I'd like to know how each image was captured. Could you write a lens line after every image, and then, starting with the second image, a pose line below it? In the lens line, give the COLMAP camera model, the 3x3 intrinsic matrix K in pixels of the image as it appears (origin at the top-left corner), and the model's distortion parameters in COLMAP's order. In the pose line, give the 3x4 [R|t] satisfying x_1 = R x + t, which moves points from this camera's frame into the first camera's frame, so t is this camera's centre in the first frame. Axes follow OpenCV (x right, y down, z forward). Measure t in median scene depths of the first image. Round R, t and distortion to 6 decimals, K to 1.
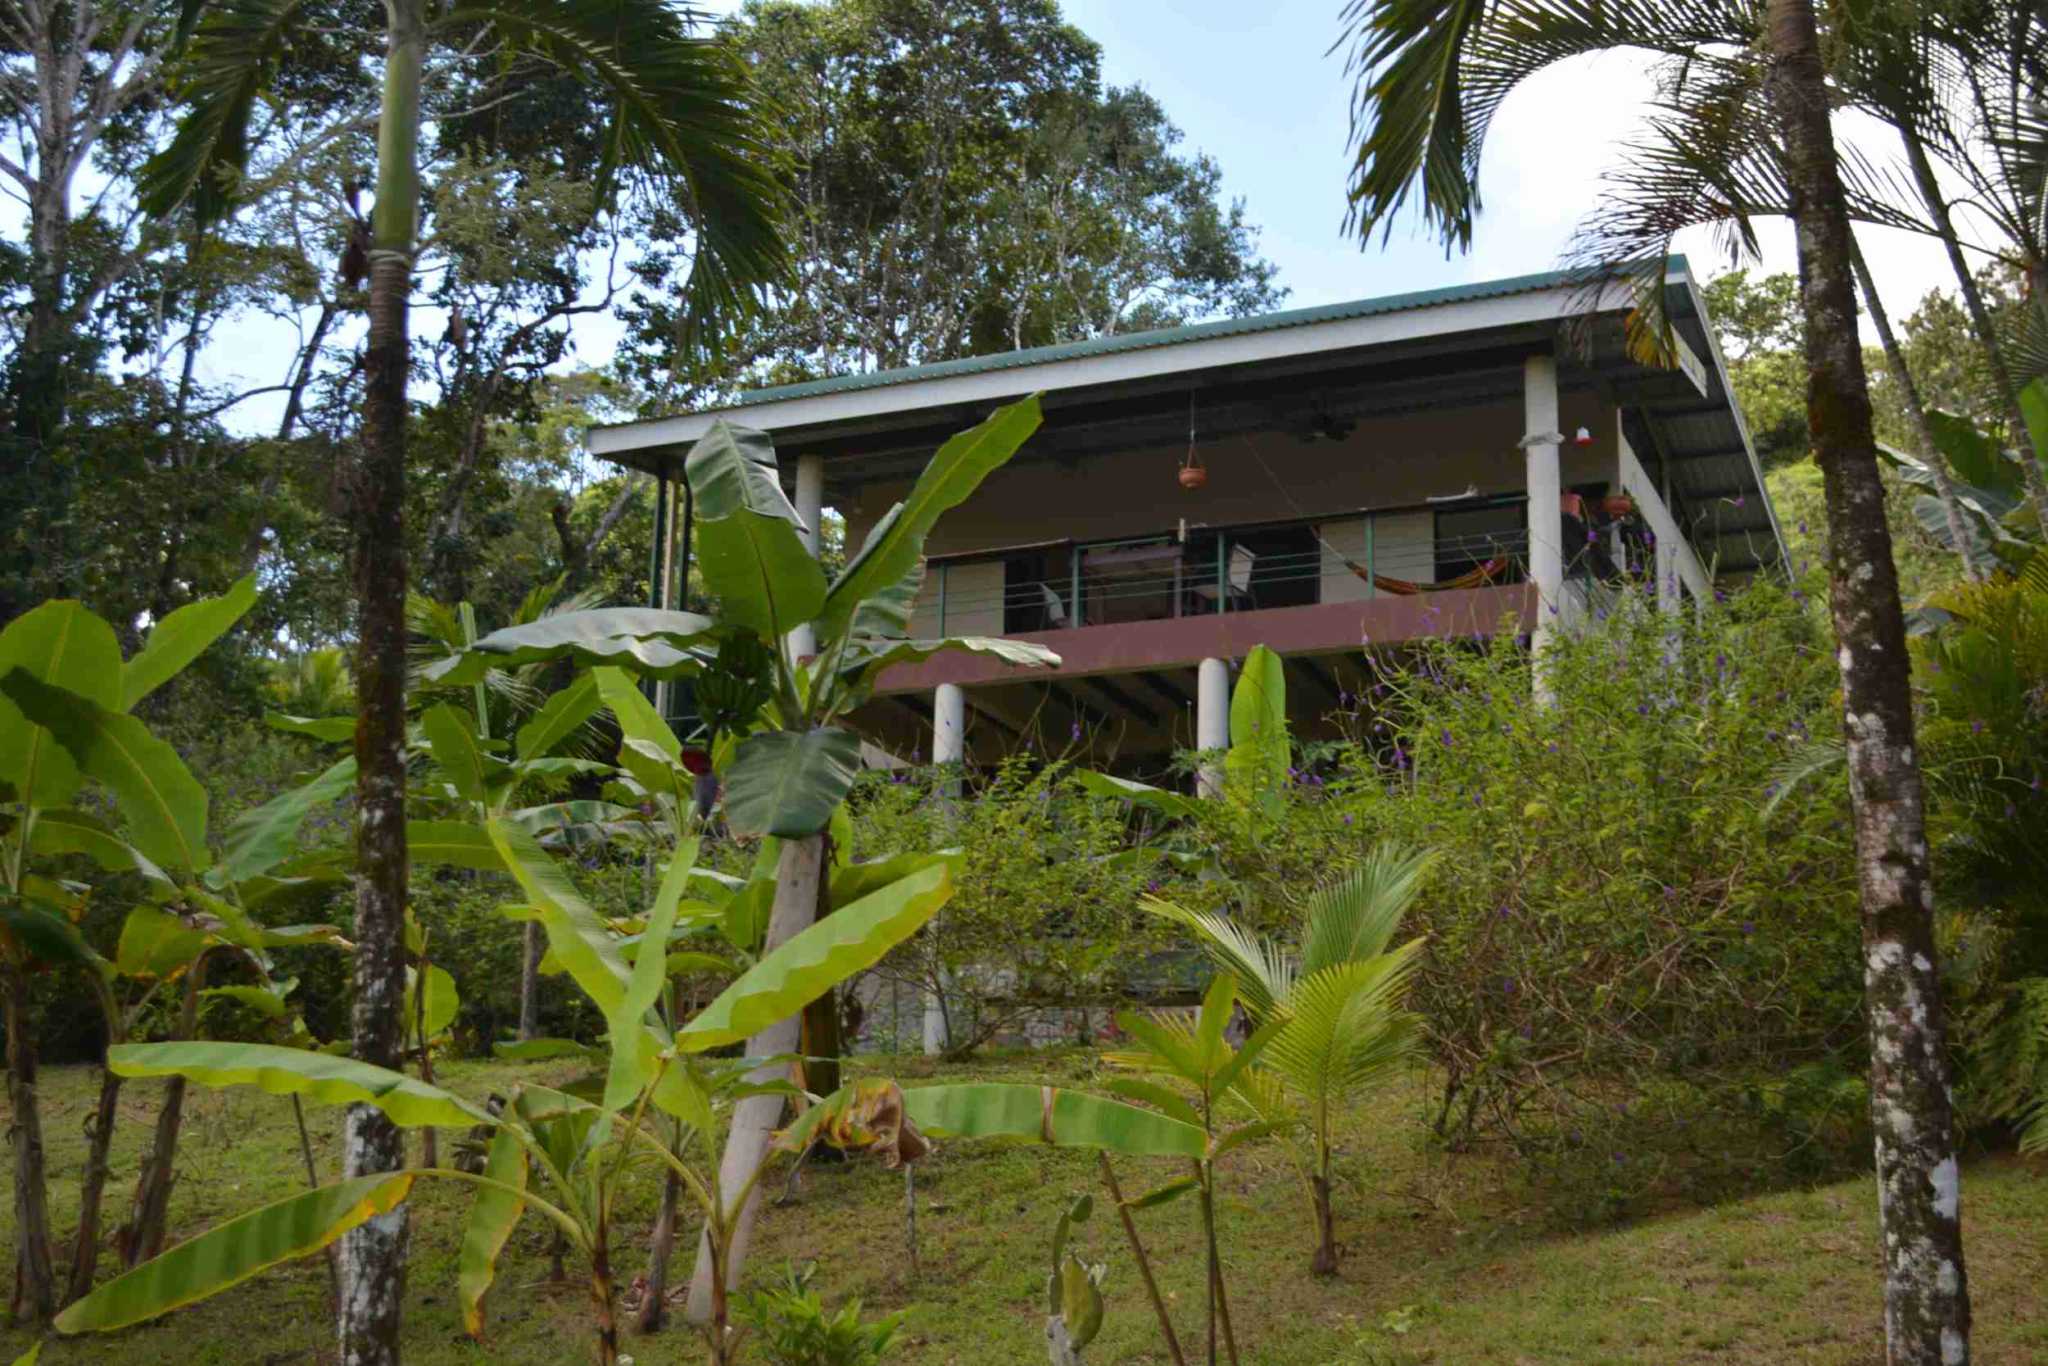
lens RADIAL K [[2595.7, 0, 1048.1], [0, 2595.7, 744.6], [0, 0, 1]] dist [-0.015089, -0.040815]
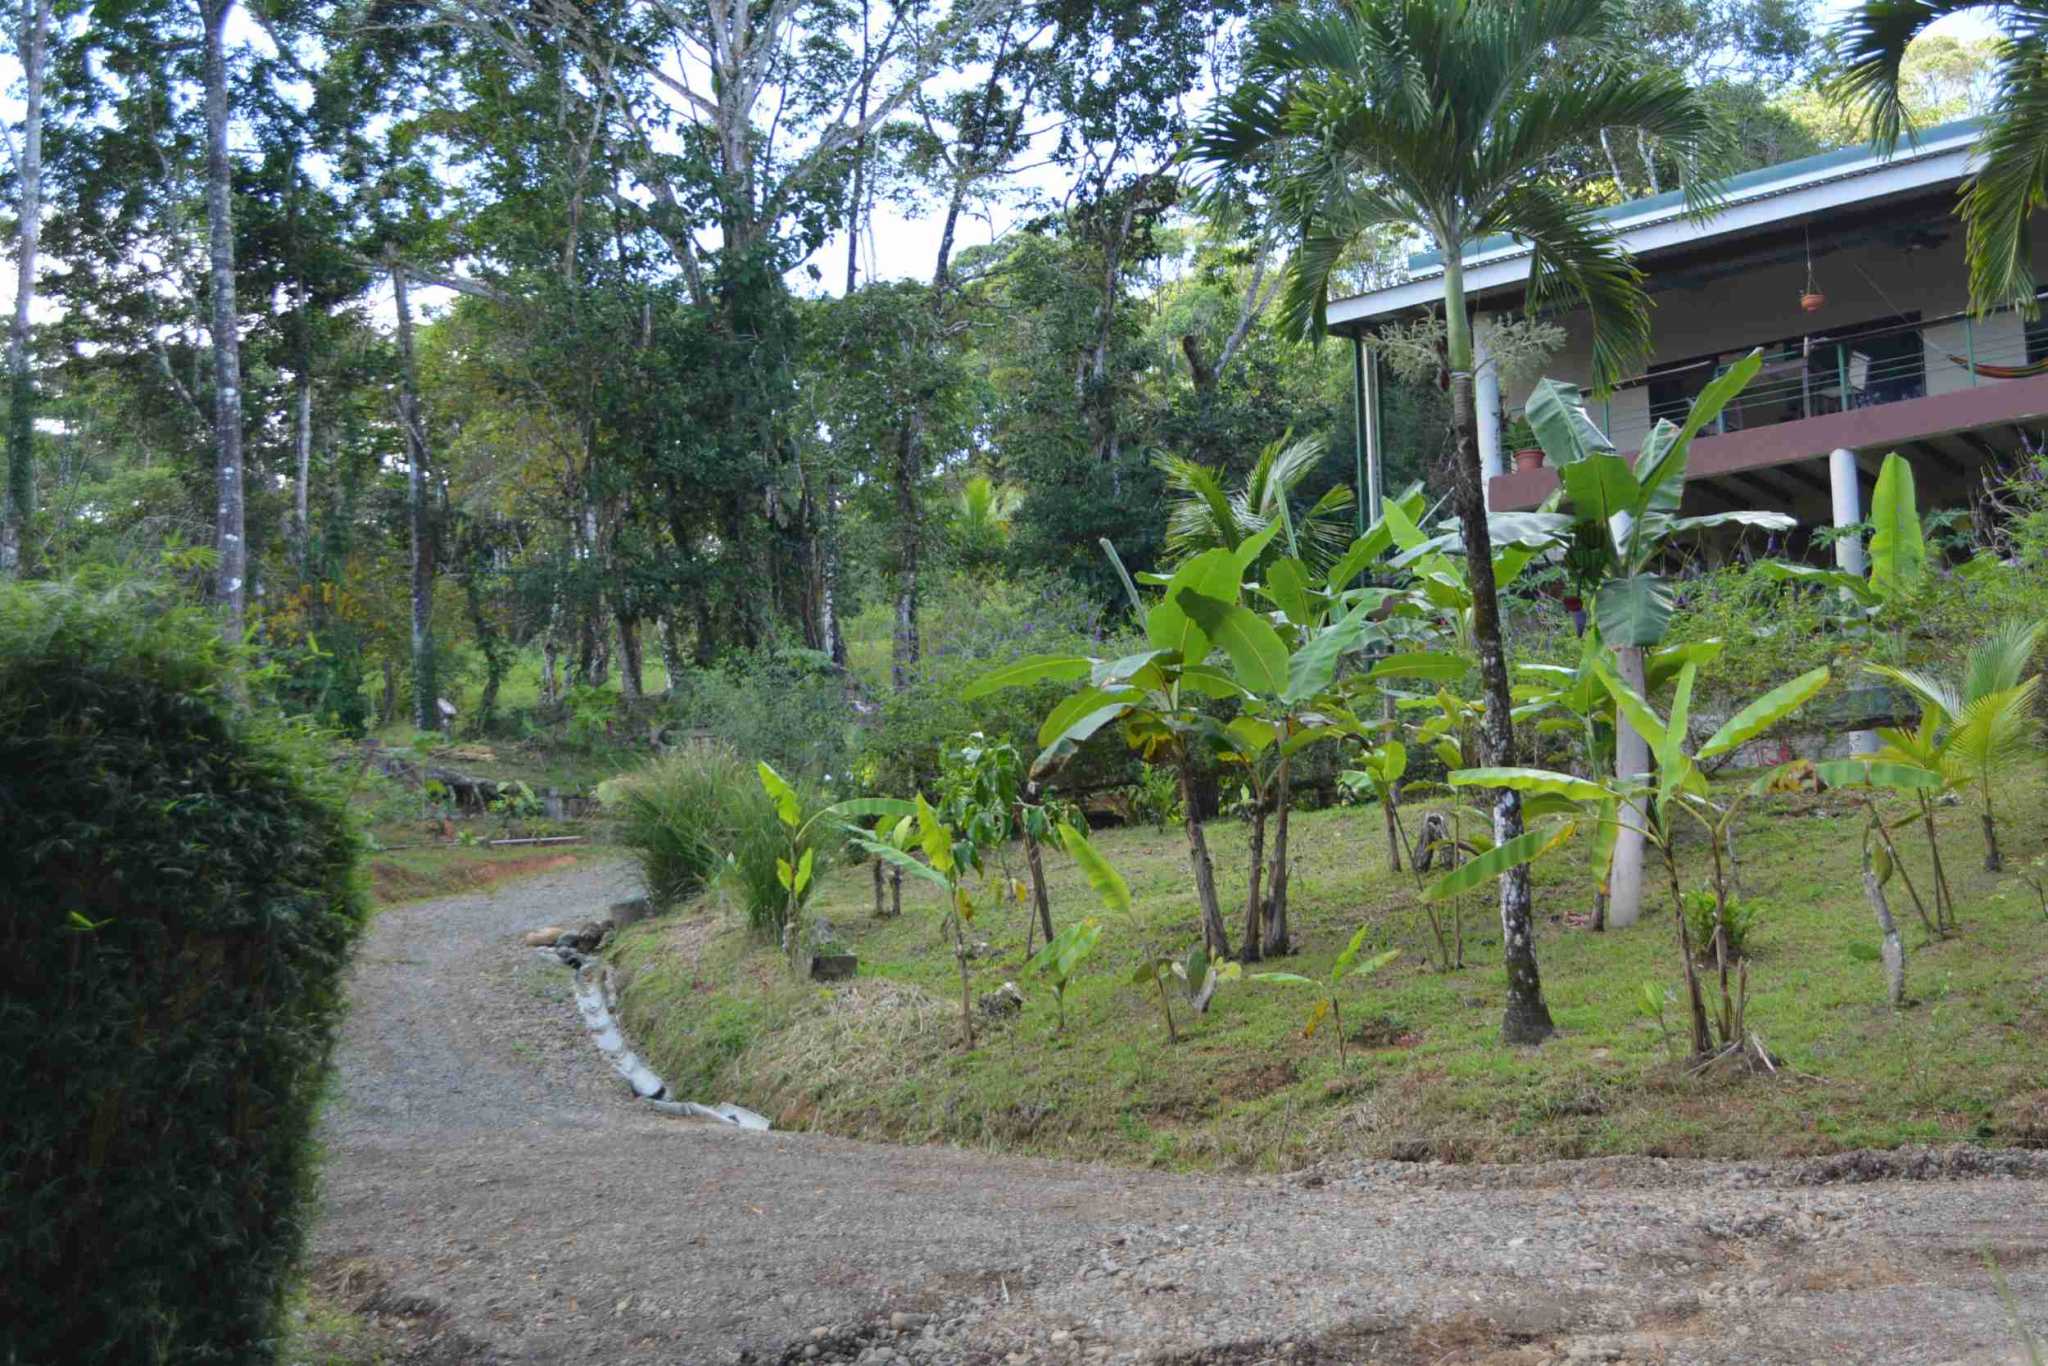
lens RADIAL K [[2595.7, 0, 1048.1], [0, 2595.7, 744.6], [0, 0, 1]] dist [-0.015089, -0.040815]
pose [[0.971886, -0.079732, -0.221539, -0.034096], [0.098871, 0.992142, 0.076675, -0.021873], [0.213685, -0.096423, 0.972132, -0.235522]]
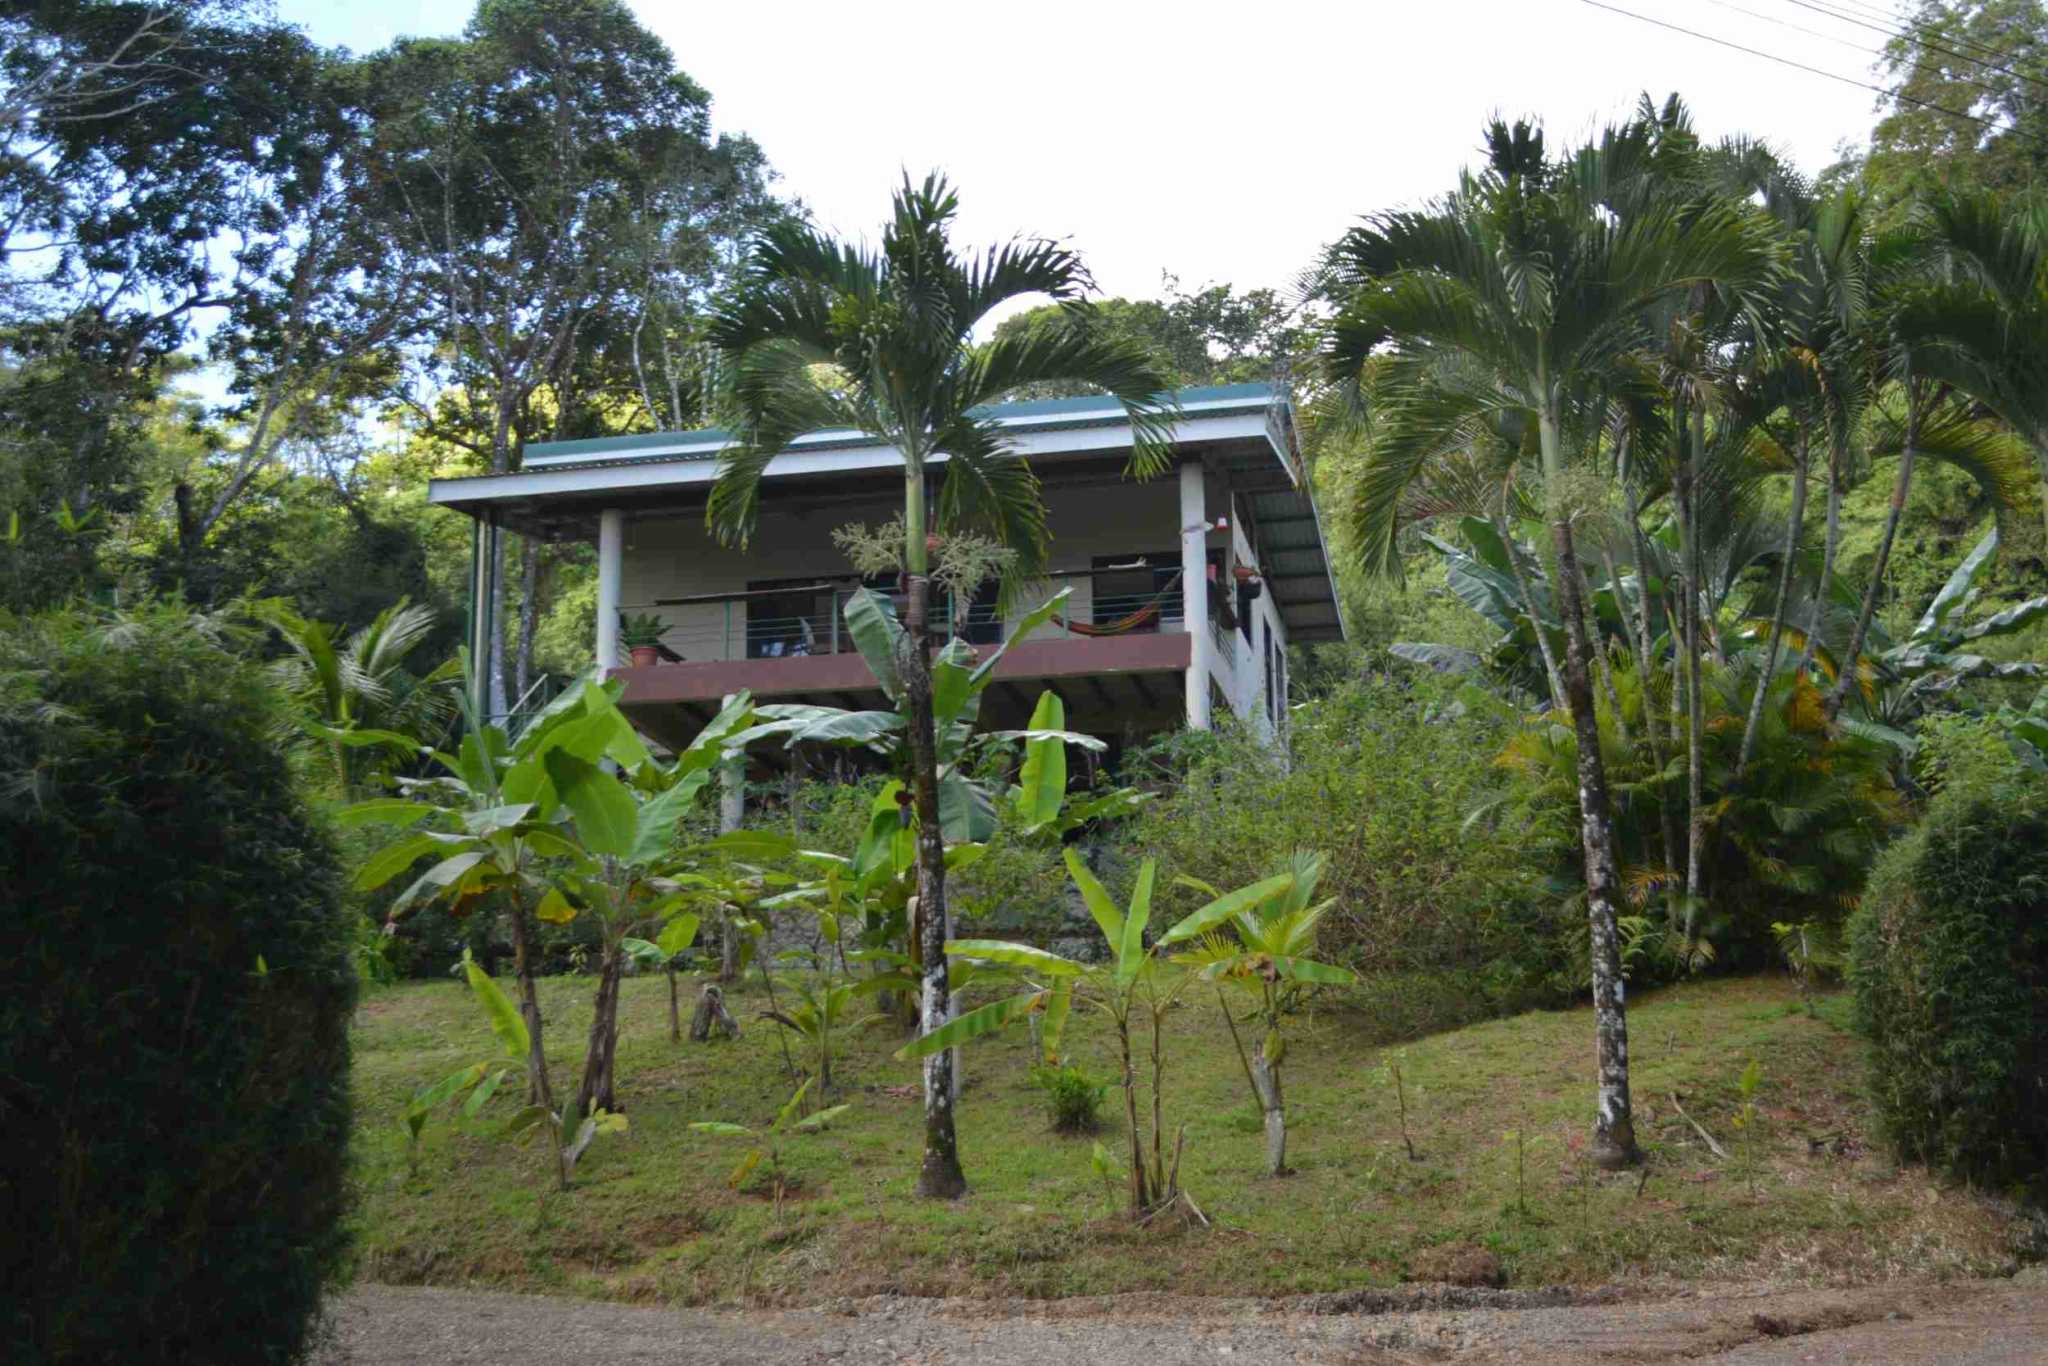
lens RADIAL K [[2595.7, 0, 1048.1], [0, 2595.7, 744.6], [0, 0, 1]] dist [-0.015089, -0.040815]
pose [[0.977716, 0.011918, 0.209595, -0.139733], [-0.015940, 0.999720, 0.017514, -0.021553], [-0.209327, -0.020465, 0.977631, -0.262737]]
